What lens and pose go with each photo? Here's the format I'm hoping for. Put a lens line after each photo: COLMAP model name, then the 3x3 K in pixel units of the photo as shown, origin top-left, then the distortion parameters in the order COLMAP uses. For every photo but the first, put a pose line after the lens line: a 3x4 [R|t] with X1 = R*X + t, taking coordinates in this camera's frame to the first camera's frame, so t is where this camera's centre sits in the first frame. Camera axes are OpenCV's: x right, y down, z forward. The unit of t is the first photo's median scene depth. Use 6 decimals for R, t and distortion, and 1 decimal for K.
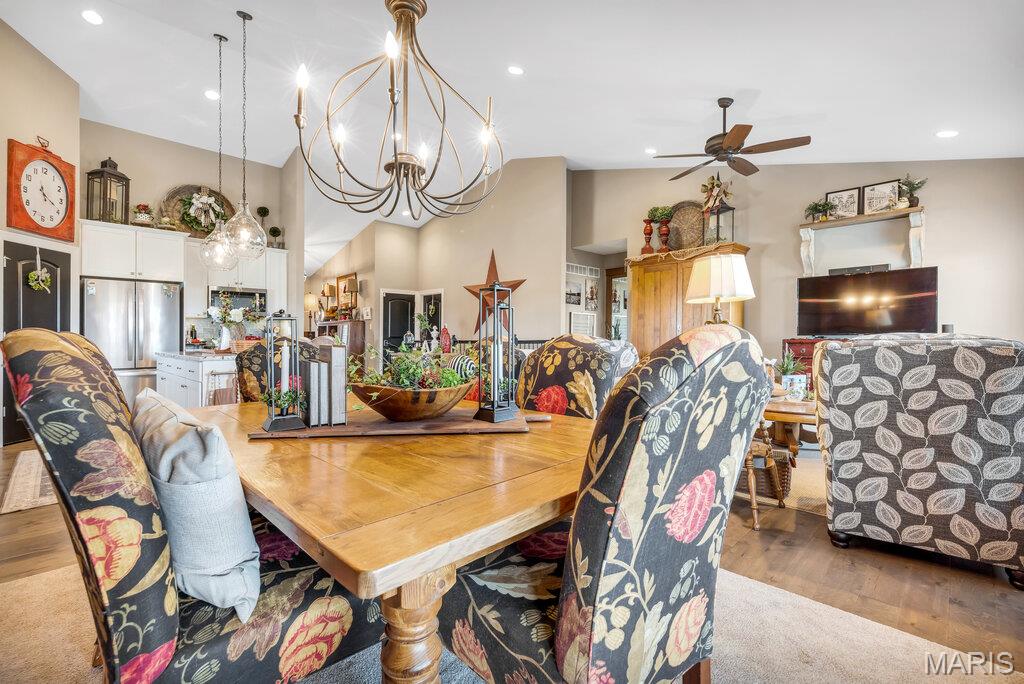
lens RADIAL K [[453.8, 0, 506.9], [0, 453.8, 336.6], [0, 0, 1]] dist [0.007502, 0.001459]
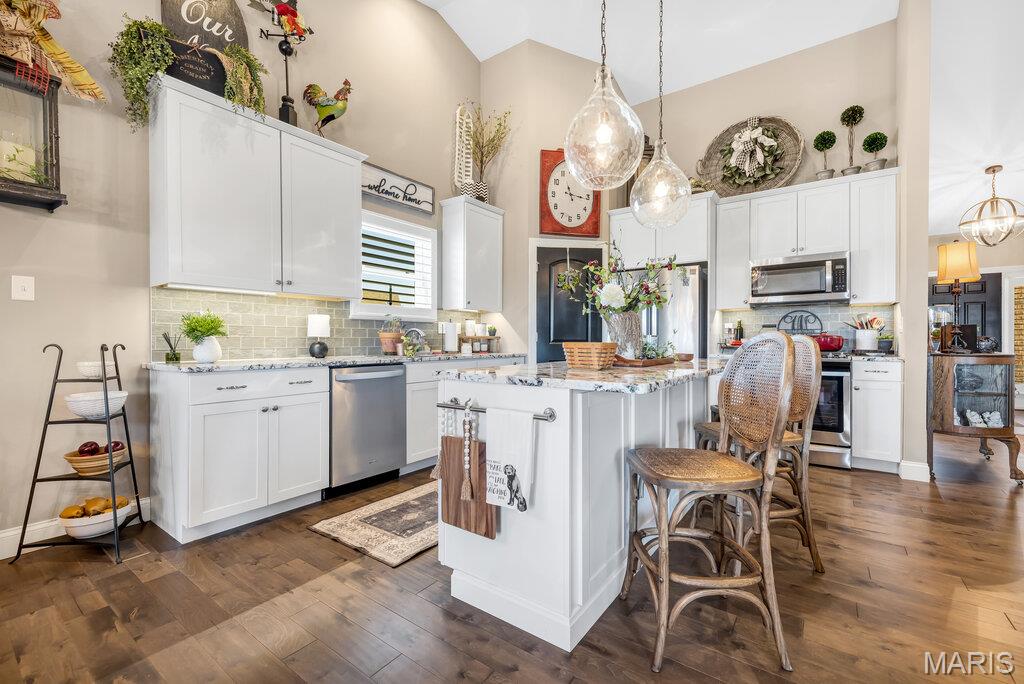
lens RADIAL K [[435.4, 0, 507.7], [0, 435.4, 339.7], [0, 0, 1]] dist [0.007009, -0.000948]
pose [[0.170145, -0.000224, -0.985419, -0.092179], [0.003509, 0.999994, 0.000378, 0.003944], [0.985413, -0.003522, 0.170145, 0.631801]]
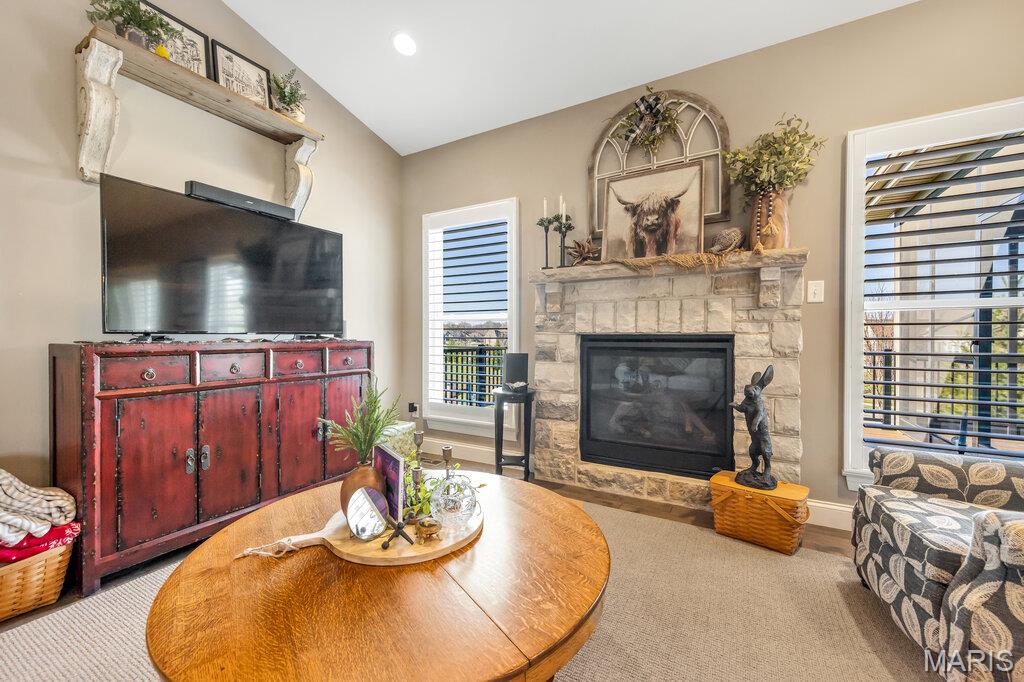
lens RADIAL K [[407.7, 0, 516.3], [0, 407.7, 339.9], [0, 0, 1]] dist [0.011600, -0.001573]
pose [[-0.300613, -0.004650, 0.953735, 0.226622], [-0.004724, 0.999983, 0.003387, 0.003385], [-0.953734, -0.003487, -0.300630, 0.778271]]
